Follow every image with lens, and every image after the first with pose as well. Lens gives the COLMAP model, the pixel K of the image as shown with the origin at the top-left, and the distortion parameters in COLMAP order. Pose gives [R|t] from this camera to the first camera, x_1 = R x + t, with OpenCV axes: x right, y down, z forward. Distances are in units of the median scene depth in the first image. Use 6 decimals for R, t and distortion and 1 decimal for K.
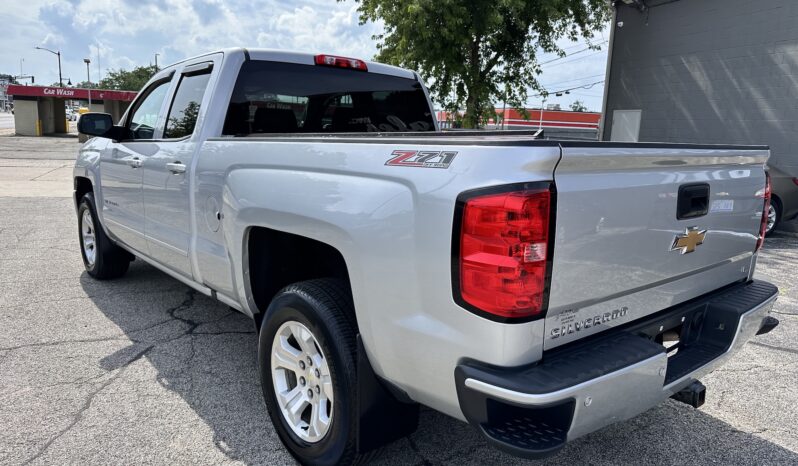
lens RADIAL K [[578.3, 0, 395.1], [0, 578.3, 234.1], [0, 0, 1]] dist [-0.003203, 0.003831]
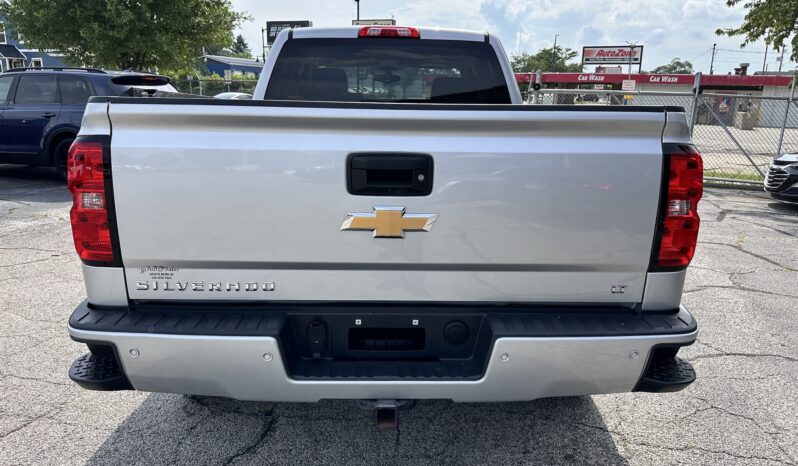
lens RADIAL K [[578.3, 0, 395.1], [0, 578.3, 234.1], [0, 0, 1]] dist [-0.003203, 0.003831]
pose [[0.783065, 0.119114, -0.610426, 1.322535], [-0.098046, 0.992858, 0.067964, -0.037038], [0.614162, 0.006630, 0.789152, 0.481150]]
